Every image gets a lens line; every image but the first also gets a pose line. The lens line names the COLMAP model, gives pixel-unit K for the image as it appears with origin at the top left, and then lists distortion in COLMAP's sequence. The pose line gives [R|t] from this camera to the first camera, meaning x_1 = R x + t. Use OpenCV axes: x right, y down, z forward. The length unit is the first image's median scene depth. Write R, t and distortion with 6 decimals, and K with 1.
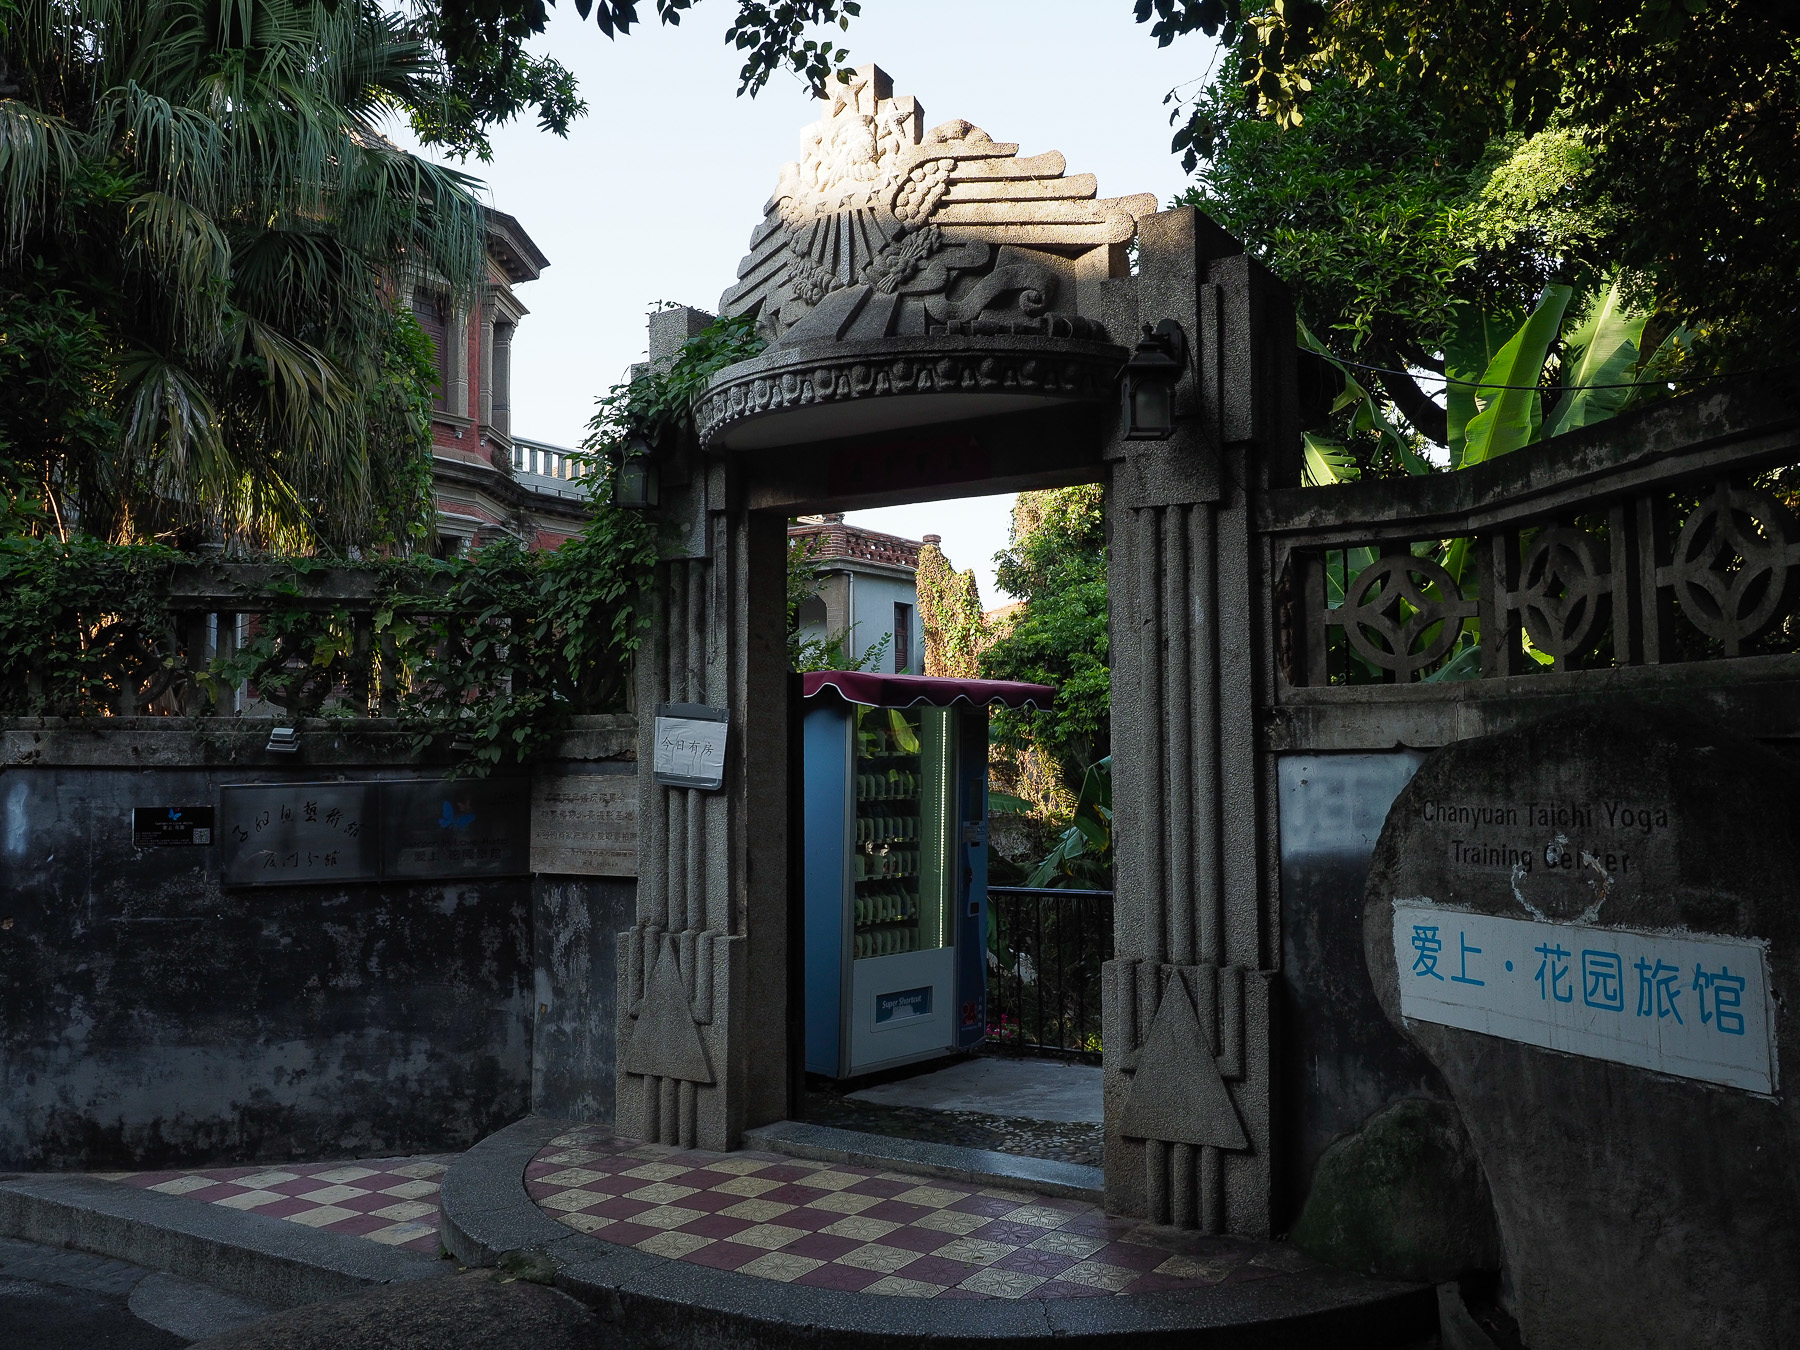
lens RADIAL K [[1583.2, 0, 899.2], [0, 1583.2, 675.4], [0, 0, 1]] dist [0.020740, -0.001743]
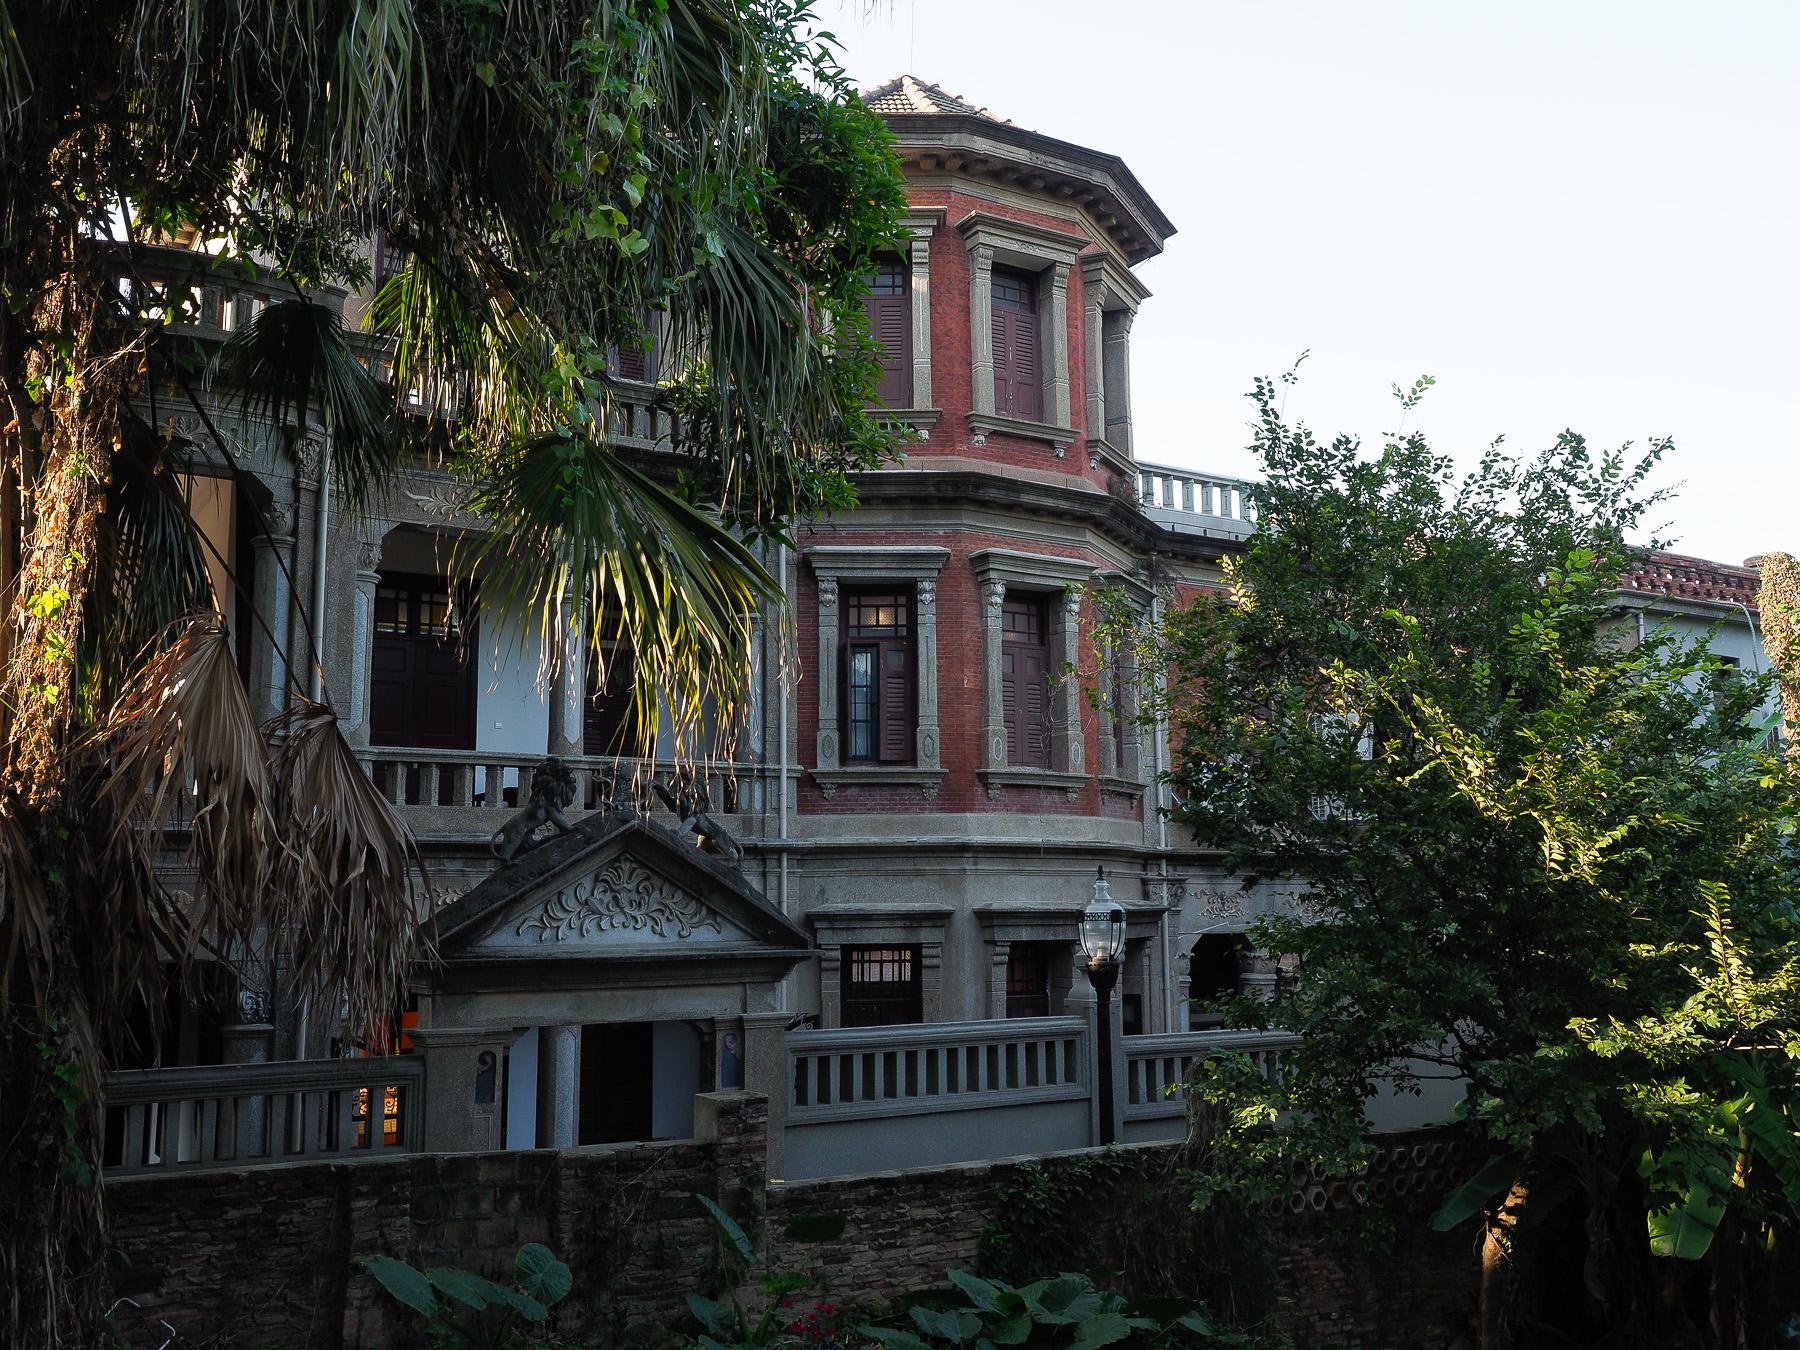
lens RADIAL K [[1583.2, 0, 897.3], [0, 1583.2, 681.3], [0, 0, 1]] dist [0.020740, -0.001743]
pose [[0.906164, -0.066249, -0.417705, -0.040362], [0.031706, 0.995517, -0.089110, 0.017373], [0.421736, 0.067505, 0.904203, 0.282160]]
